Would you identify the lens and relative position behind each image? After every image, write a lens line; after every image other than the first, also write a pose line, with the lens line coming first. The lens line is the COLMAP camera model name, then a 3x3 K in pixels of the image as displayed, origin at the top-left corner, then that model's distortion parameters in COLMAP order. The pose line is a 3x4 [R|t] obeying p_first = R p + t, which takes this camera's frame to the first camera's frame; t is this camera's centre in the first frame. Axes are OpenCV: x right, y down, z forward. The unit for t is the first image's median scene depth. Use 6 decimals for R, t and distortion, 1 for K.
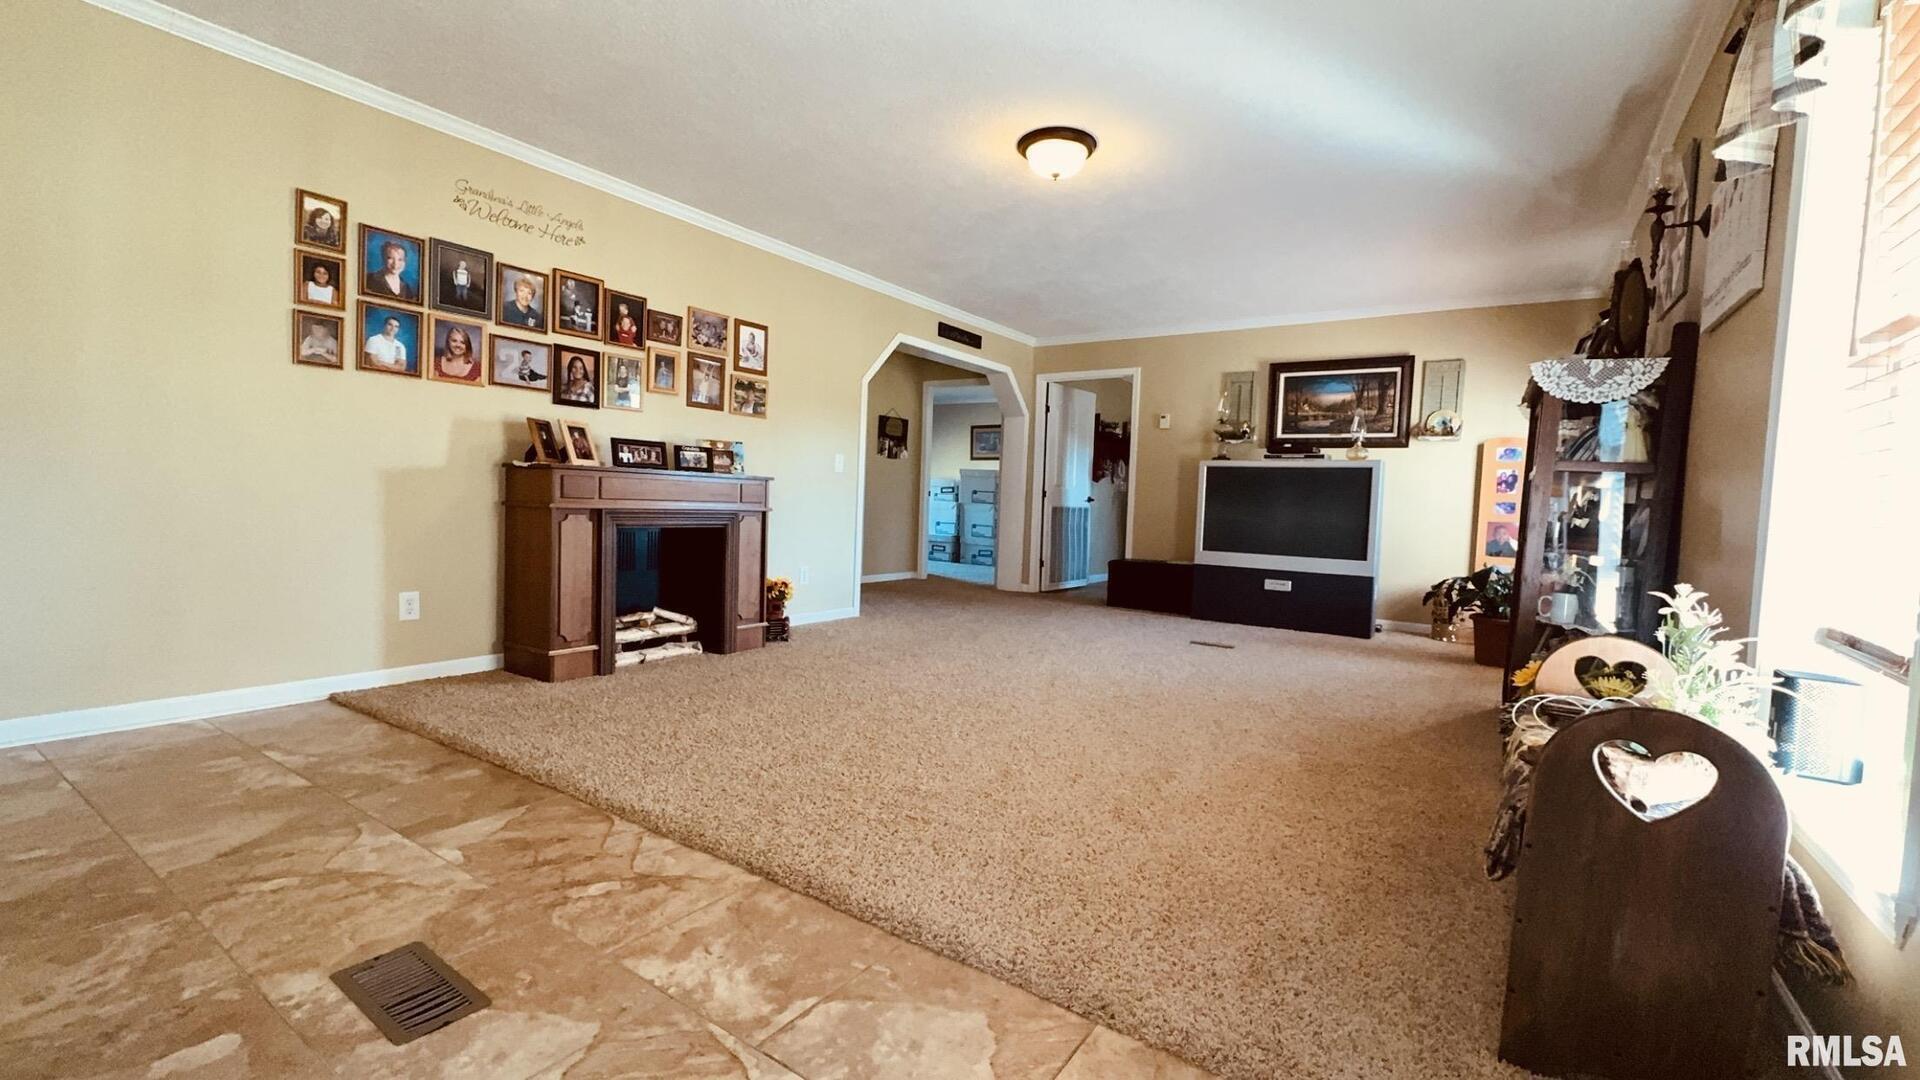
lens RADIAL K [[801.9, 0, 961.3], [0, 801.9, 539.2], [0, 0, 1]] dist [0.001097, 0.000473]
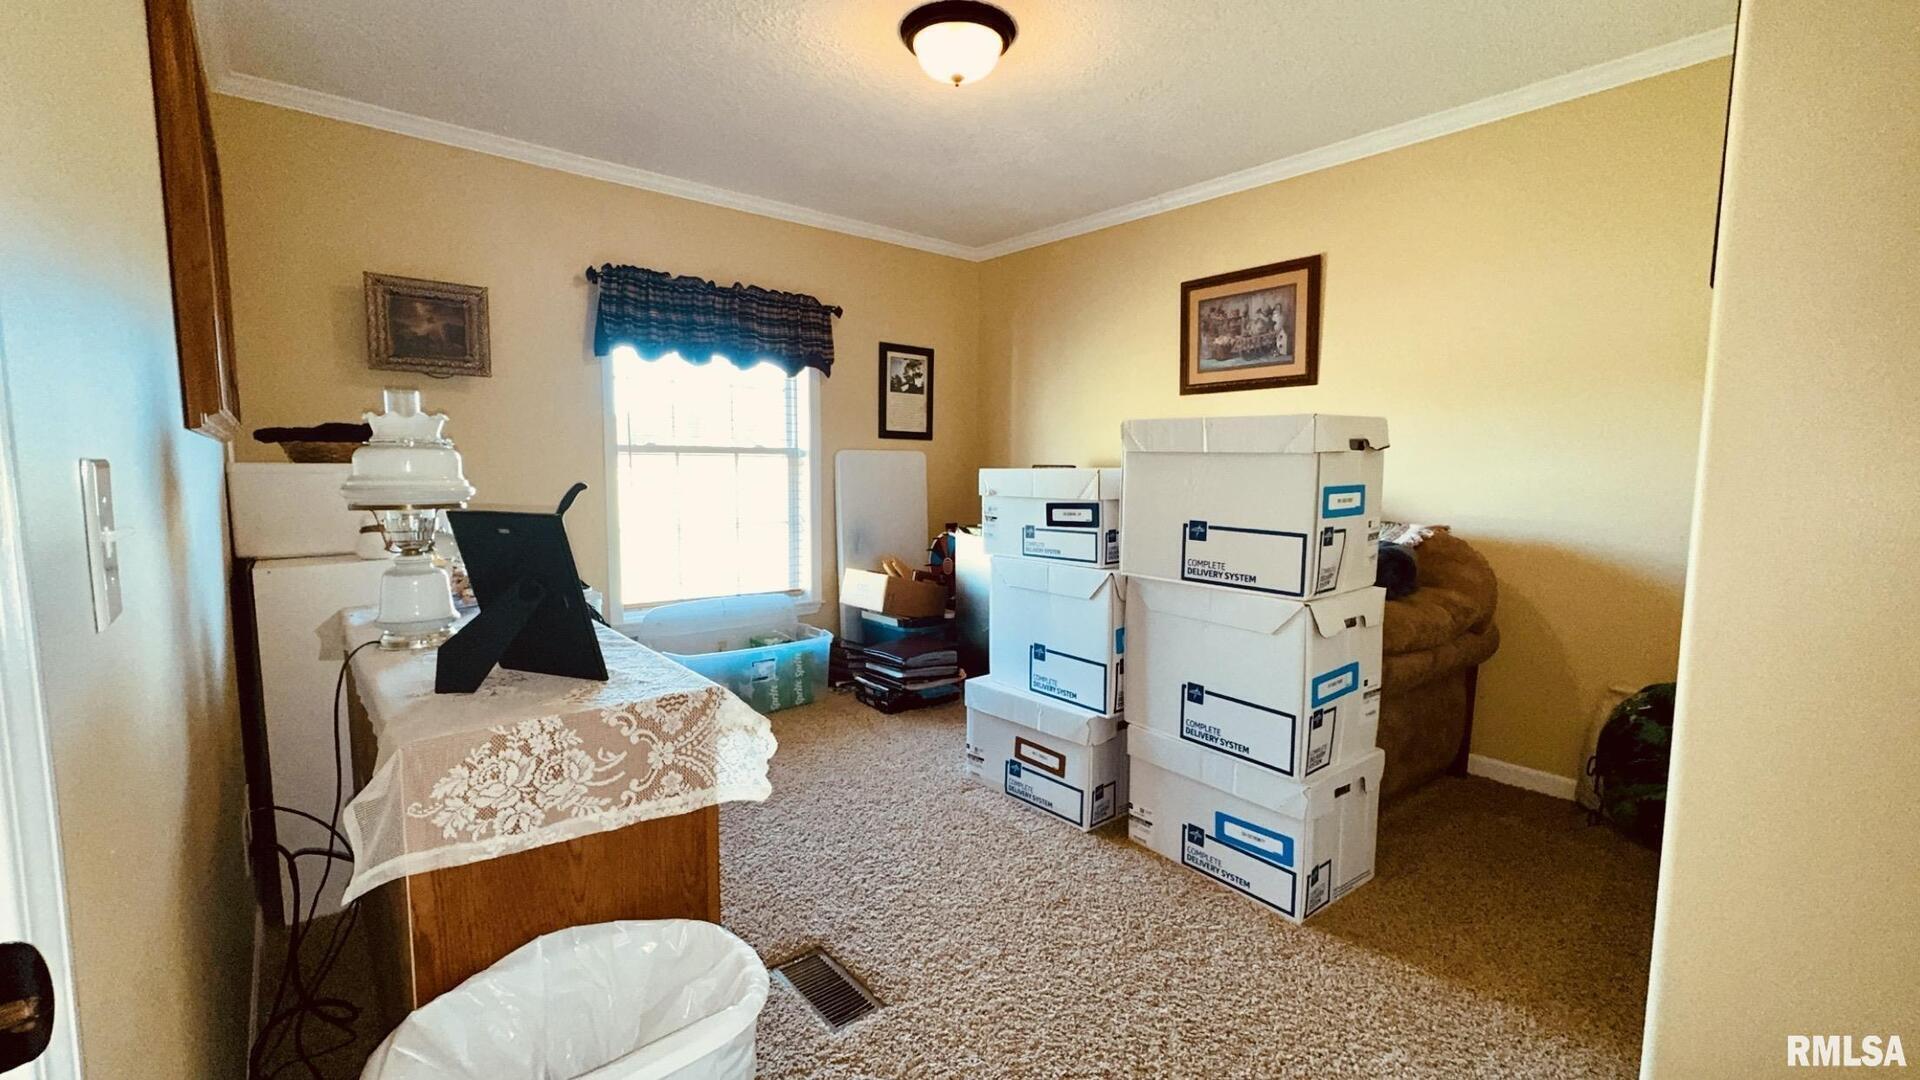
lens RADIAL K [[801.9, 0, 961.4], [0, 801.9, 542.4], [0, 0, 1]] dist [0.001097, 0.000473]
pose [[0.962830, -0.011275, -0.269871, 0.014592], [0.021387, 0.999174, 0.034560, -0.063004], [0.269259, -0.039047, 0.962276, 0.775095]]
